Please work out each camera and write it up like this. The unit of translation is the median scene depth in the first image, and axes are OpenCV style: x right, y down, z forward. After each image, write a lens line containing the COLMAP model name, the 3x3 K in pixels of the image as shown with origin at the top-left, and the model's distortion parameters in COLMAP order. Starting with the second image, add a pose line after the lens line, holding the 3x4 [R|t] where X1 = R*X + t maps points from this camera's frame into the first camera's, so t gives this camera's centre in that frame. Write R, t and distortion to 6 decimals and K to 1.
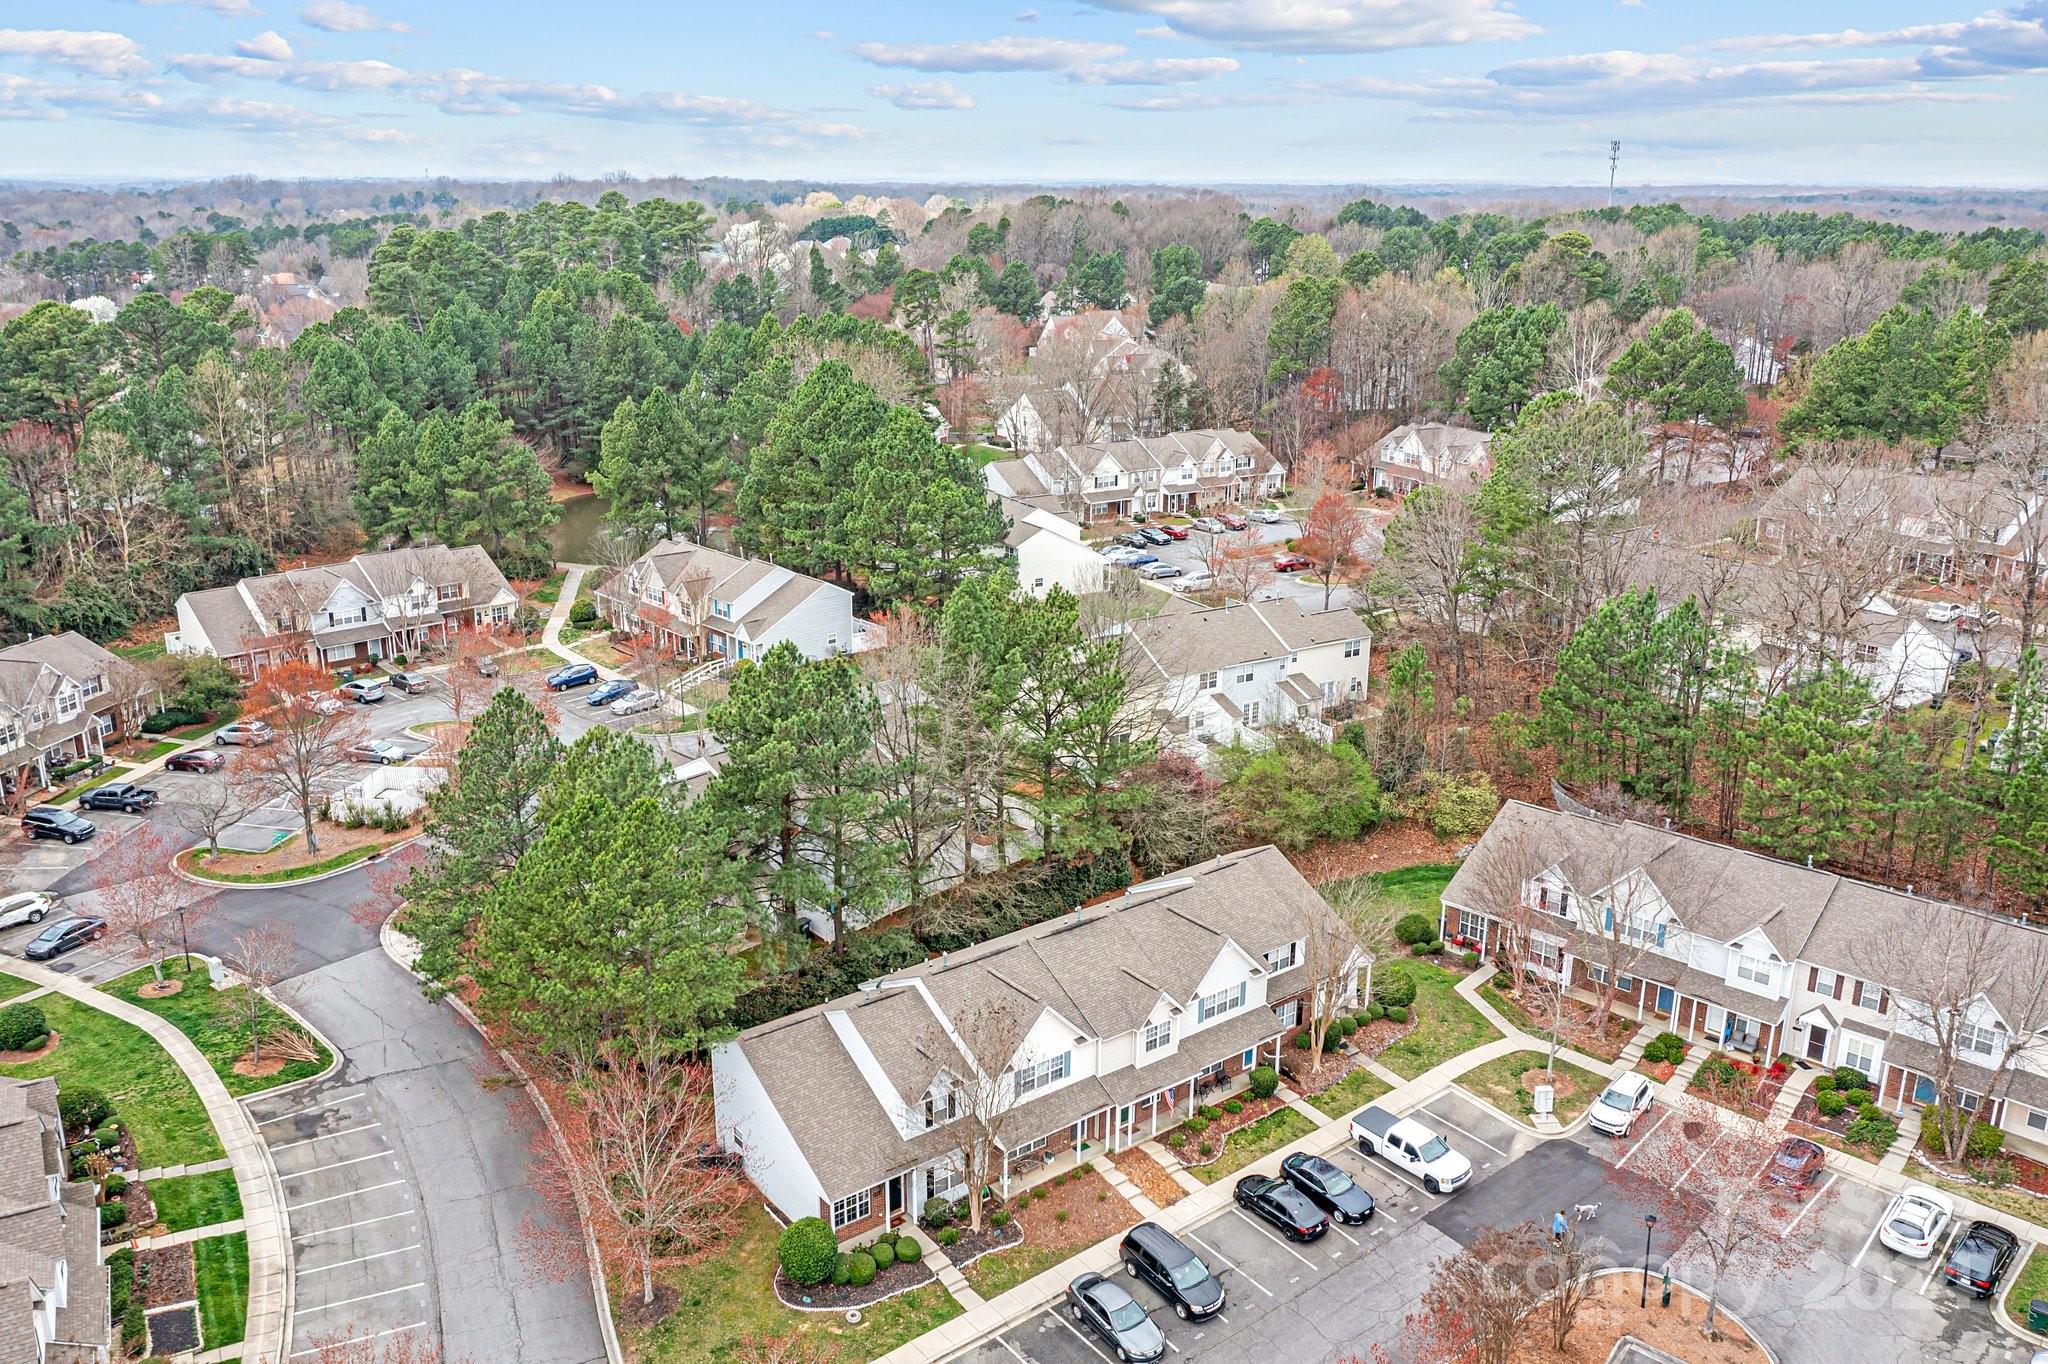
lens RADIAL K [[1652.8, 0, 1034.2], [0, 1652.8, 680.2], [0, 0, 1]] dist [-0.002336, 0.017179]
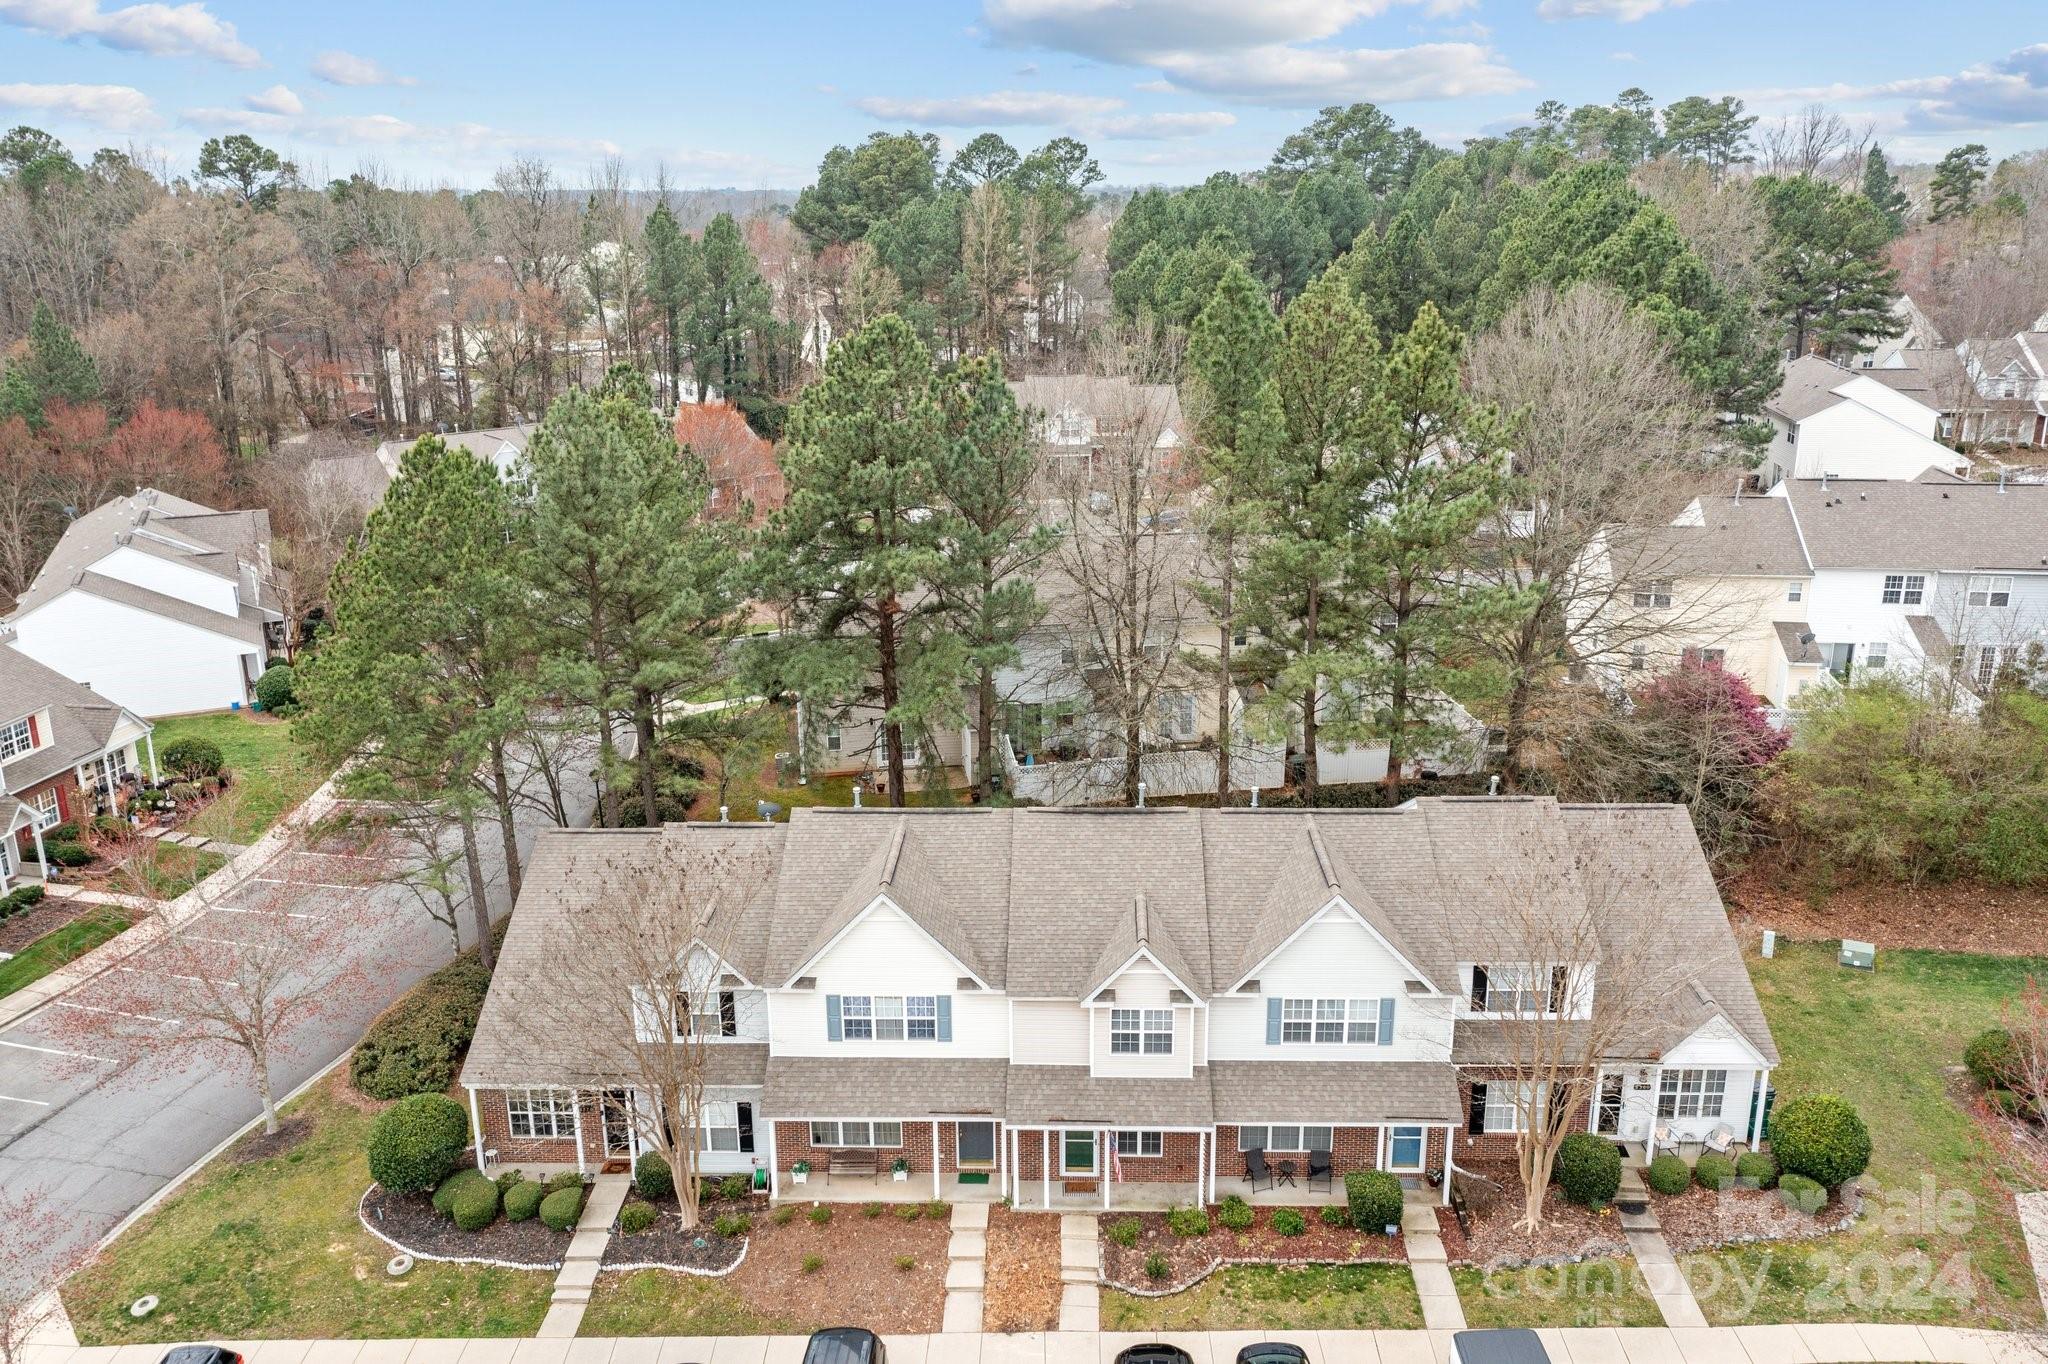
lens RADIAL K [[1652.8, 0, 1019.7], [0, 1652.8, 680.4], [0, 0, 1]] dist [-0.002336, 0.017179]
pose [[0.766019, 0.167967, -0.620486, 0.356757], [-0.173003, 0.983513, 0.052659, 0.083395], [0.619100, 0.067008, 0.782448, 0.553869]]
